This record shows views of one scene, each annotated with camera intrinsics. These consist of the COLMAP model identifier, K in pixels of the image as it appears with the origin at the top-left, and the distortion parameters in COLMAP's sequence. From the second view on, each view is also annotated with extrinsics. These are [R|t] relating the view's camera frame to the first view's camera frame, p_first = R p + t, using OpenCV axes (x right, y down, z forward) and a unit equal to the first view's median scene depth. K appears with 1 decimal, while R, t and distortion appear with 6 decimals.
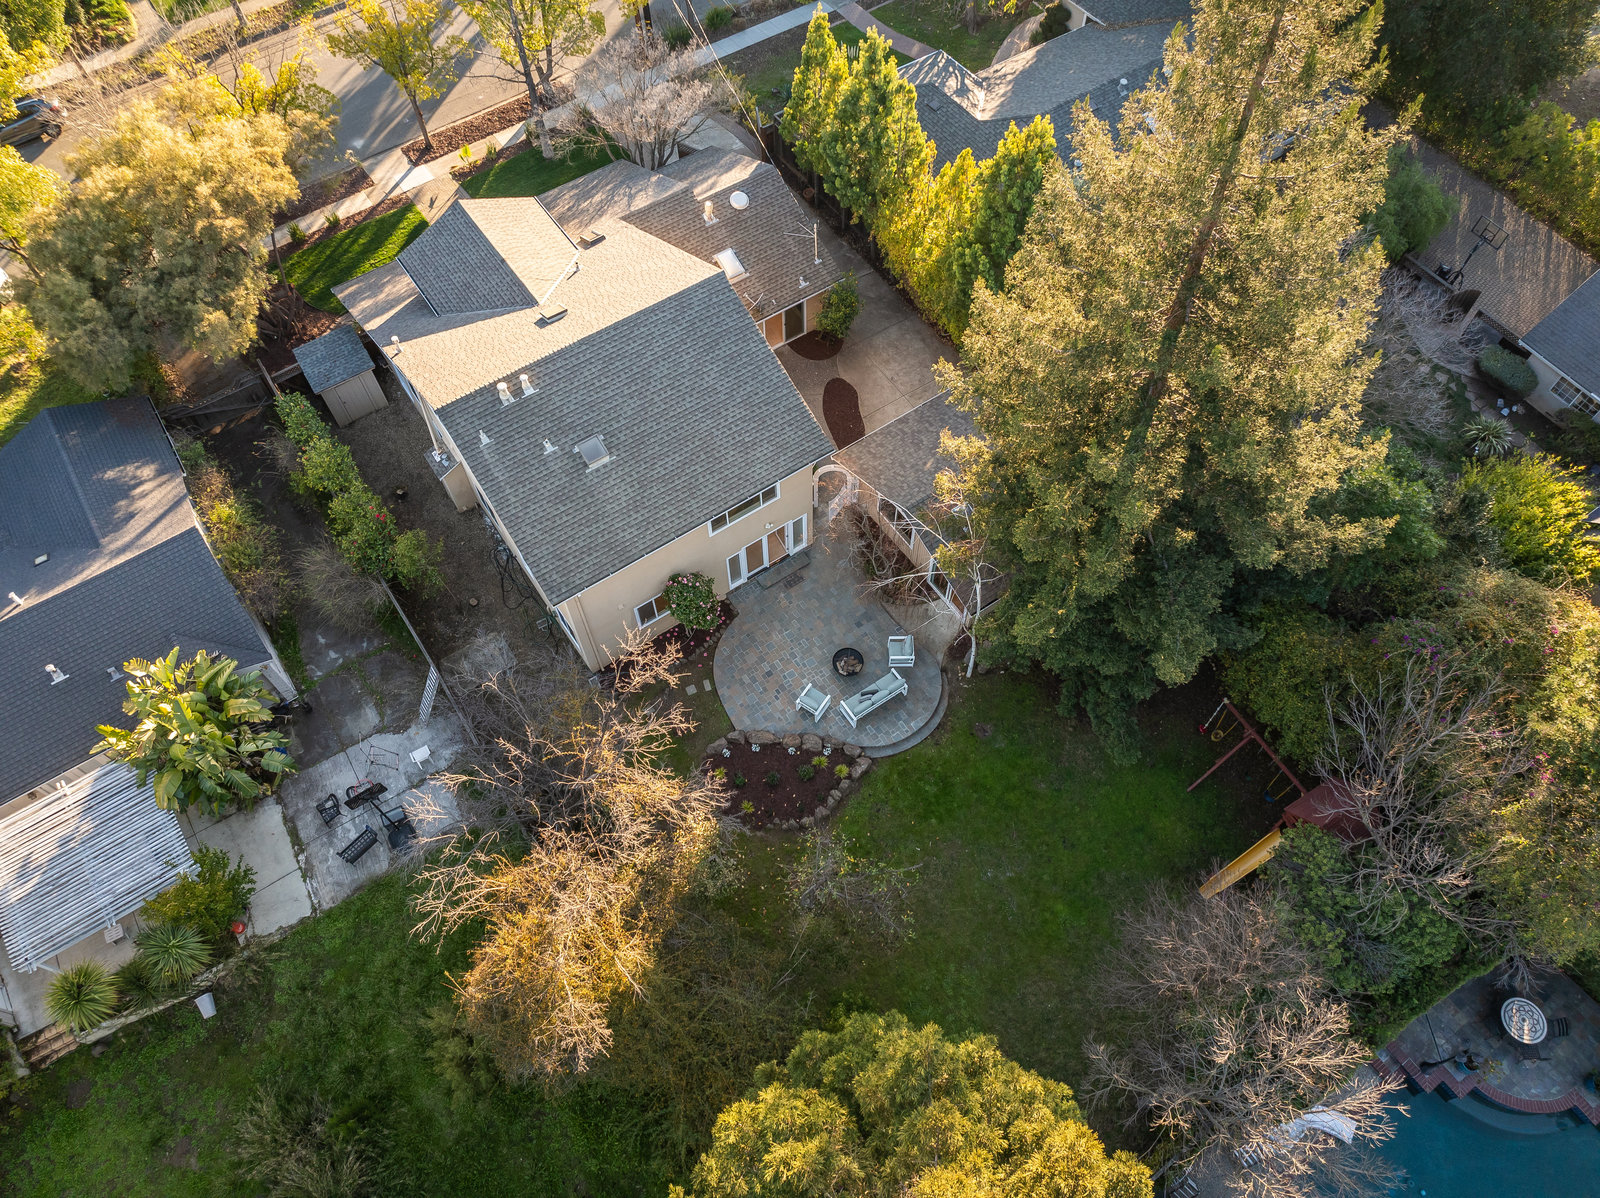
lens RADIAL K [[1120.0, 0, 813.0], [0, 1120.0, 593.6], [0, 0, 1]] dist [-0.015931, -0.003335]
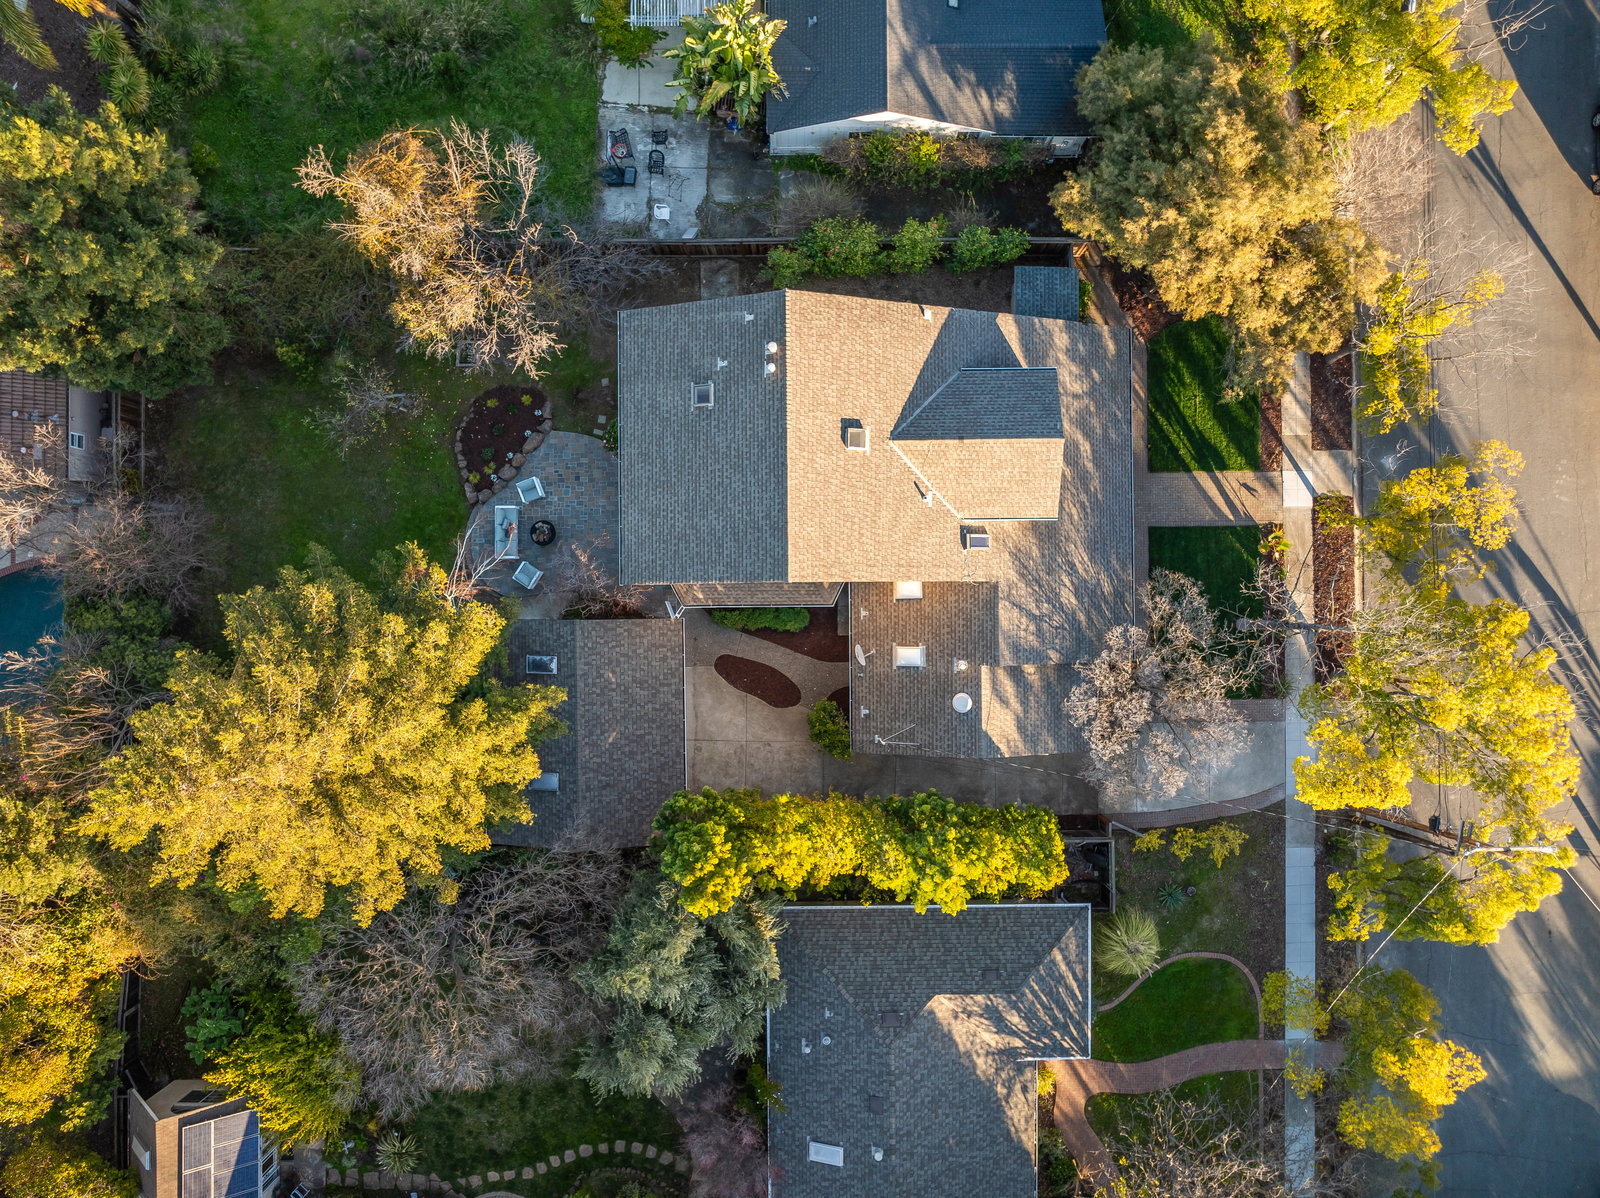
lens RADIAL K [[1120.0, 0, 813.0], [0, 1120.0, 593.6], [0, 0, 1]] dist [-0.015931, -0.003335]
pose [[-0.565453, 0.824744, -0.007746, -0.073255], [-0.709651, -0.481715, 0.514146, -0.825160], [0.420308, 0.296222, 0.857668, 0.092031]]
